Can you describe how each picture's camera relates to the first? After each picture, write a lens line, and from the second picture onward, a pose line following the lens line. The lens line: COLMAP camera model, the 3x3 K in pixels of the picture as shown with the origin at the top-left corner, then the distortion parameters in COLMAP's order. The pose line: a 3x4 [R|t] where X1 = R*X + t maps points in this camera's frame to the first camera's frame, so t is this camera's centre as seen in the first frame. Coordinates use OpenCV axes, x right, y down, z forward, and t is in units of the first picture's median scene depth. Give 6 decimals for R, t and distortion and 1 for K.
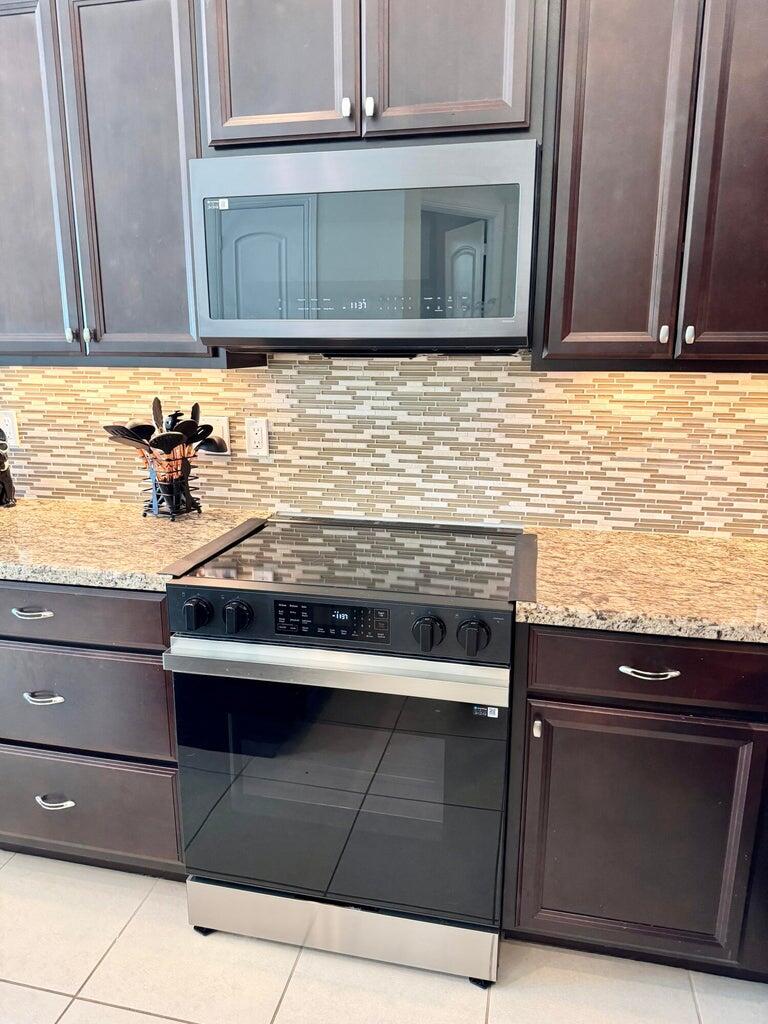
lens RADIAL K [[728.3, 0, 379.2], [0, 728.3, 513.8], [0, 0, 1]] dist [0.081958, -0.055412]
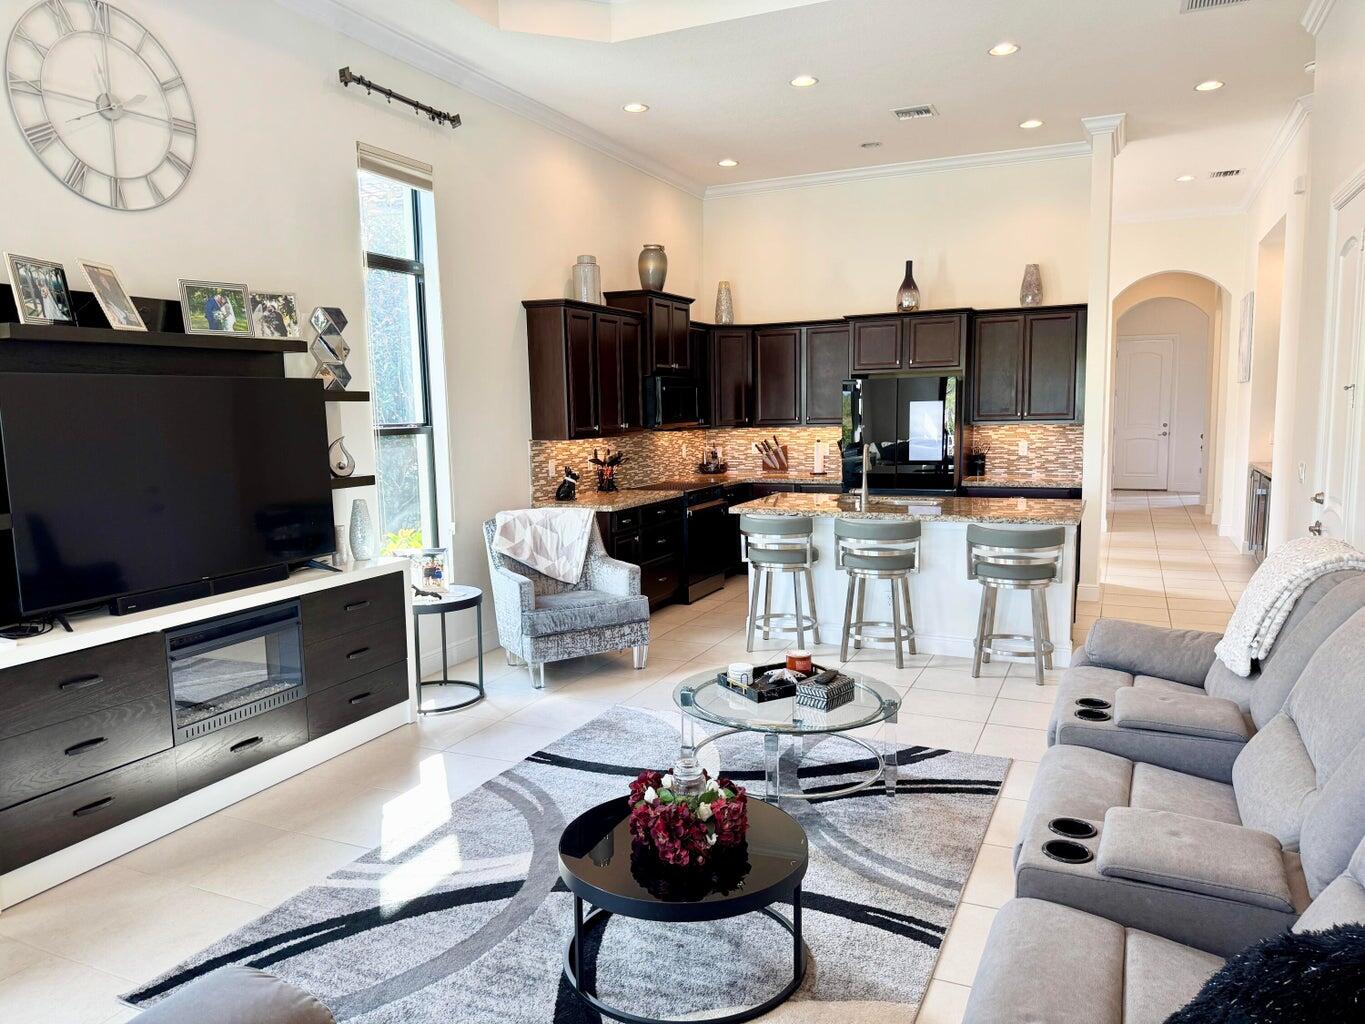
lens RADIAL K [[970.8, 0, 672.7], [0, 970.8, 516.6], [0, 0, 1]] dist [0.081958, -0.055412]
pose [[0.203527, -0.117255, 0.972023, -3.799015], [0.244137, 0.967520, 0.065593, -0.089922], [-0.948142, 0.223957, 0.225543, 0.028106]]
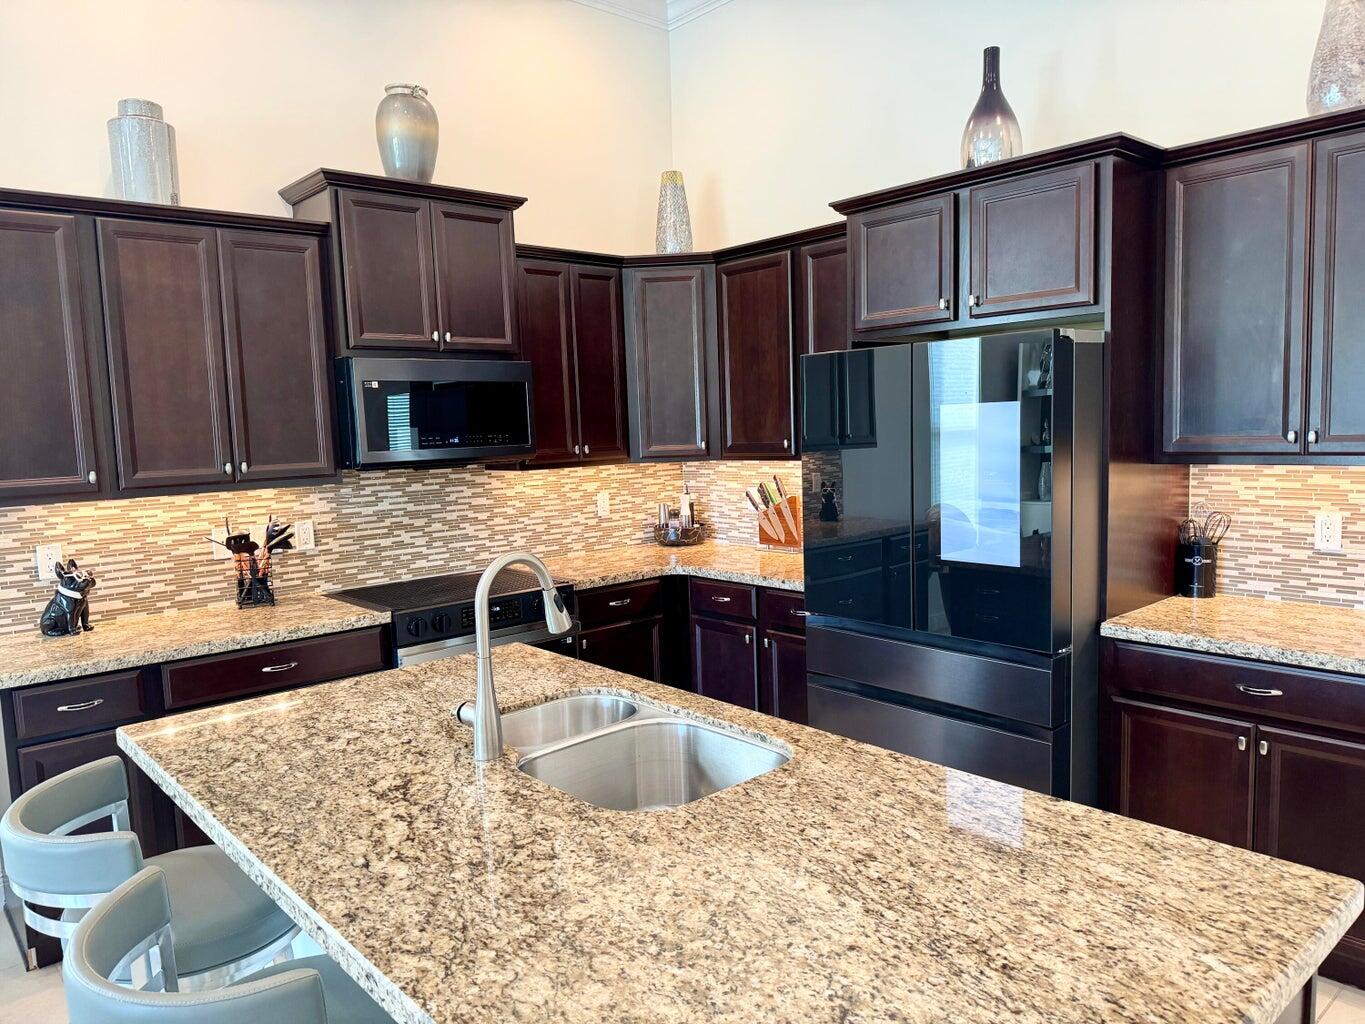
lens RADIAL K [[970.8, 0, 693.7], [0, 970.8, 511.4], [0, 0, 1]] dist [0.081958, -0.055412]
pose [[0.574653, -0.097787, 0.812534, -1.258556], [0.221563, 0.974348, -0.039436, 0.080702], [-0.787835, 0.202690, 0.581578, -0.610295]]
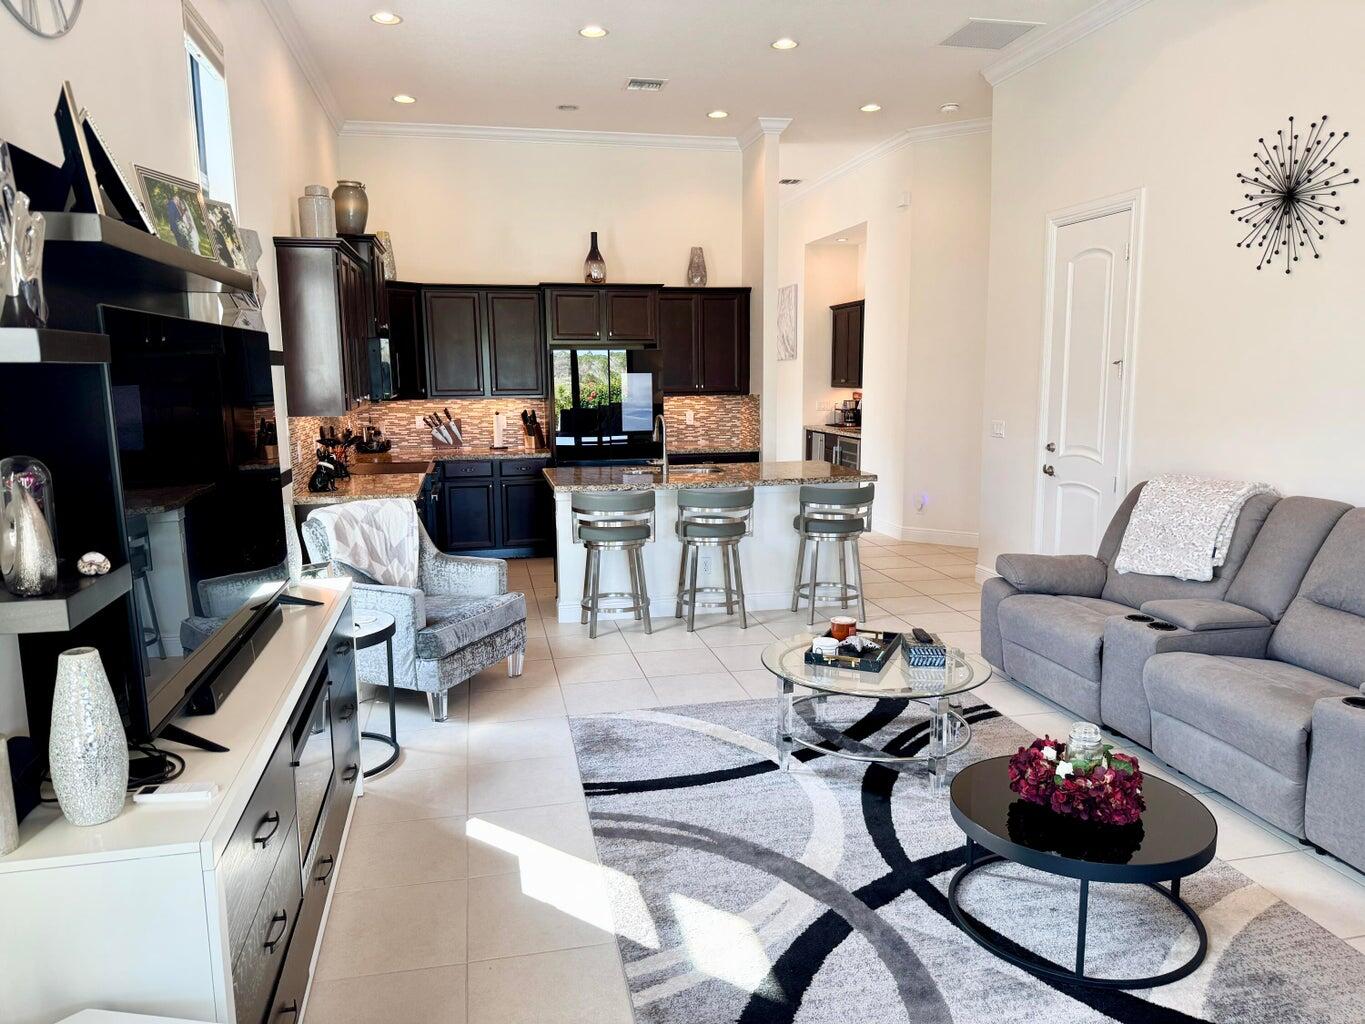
lens RADIAL K [[970.8, 0, 687.2], [0, 970.8, 502.7], [0, 0, 1]] dist [0.081958, -0.055412]
pose [[-0.440559, -0.121159, 0.889510, -3.458606], [0.215644, 0.947556, 0.235870, -0.411386], [-0.871439, 0.295732, -0.391327, 1.331386]]
